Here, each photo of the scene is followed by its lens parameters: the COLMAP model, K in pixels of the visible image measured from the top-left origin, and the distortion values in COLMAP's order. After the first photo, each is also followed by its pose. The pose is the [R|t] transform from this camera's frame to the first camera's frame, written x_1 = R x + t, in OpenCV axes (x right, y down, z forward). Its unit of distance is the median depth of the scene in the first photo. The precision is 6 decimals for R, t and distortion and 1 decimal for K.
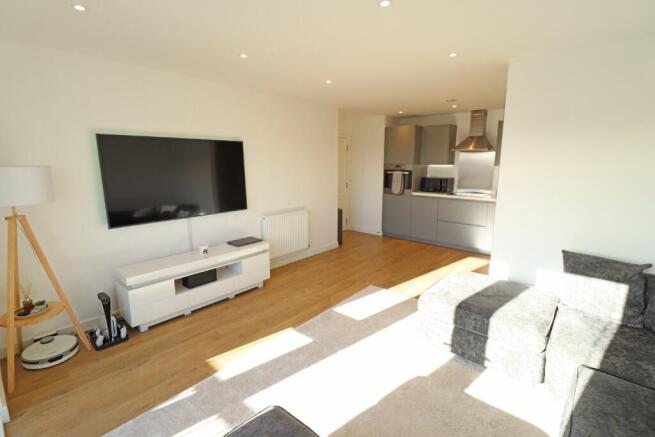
lens RADIAL K [[302.5, 0, 327.7], [0, 302.5, 213.1], [0, 0, 1]] dist [-0.003267, -0.011085]
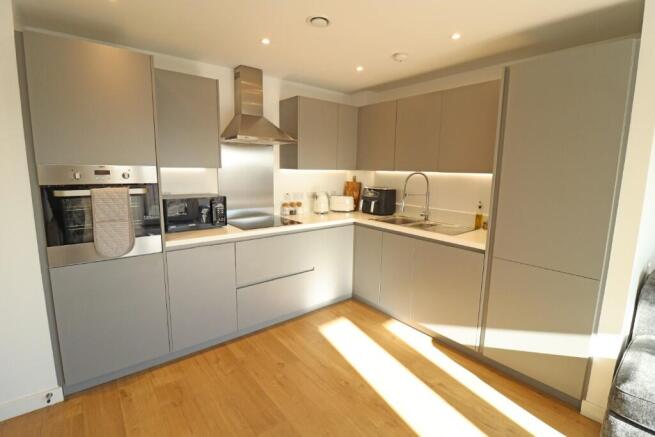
lens RADIAL K [[302.5, 0, 327.7], [0, 302.5, 213.1], [0, 0, 1]] dist [-0.003267, -0.011085]
pose [[0.177554, -0.144576, 0.973433, -0.045024], [0.152571, 0.981234, 0.117906, -0.122187], [-0.972212, 0.127583, 0.196280, 0.765019]]
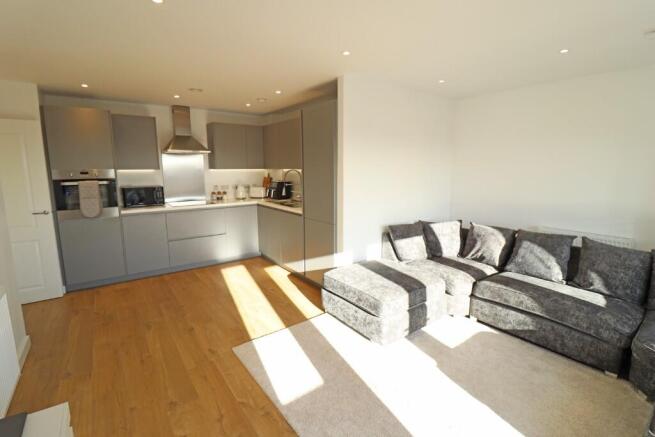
lens RADIAL K [[302.5, 0, 327.7], [0, 302.5, 213.1], [0, 0, 1]] dist [-0.003267, -0.011085]
pose [[0.214093, -0.149978, 0.965231, -0.284766], [0.169613, 0.978840, 0.114471, -0.064961], [-0.961975, 0.139209, 0.235001, 0.419475]]
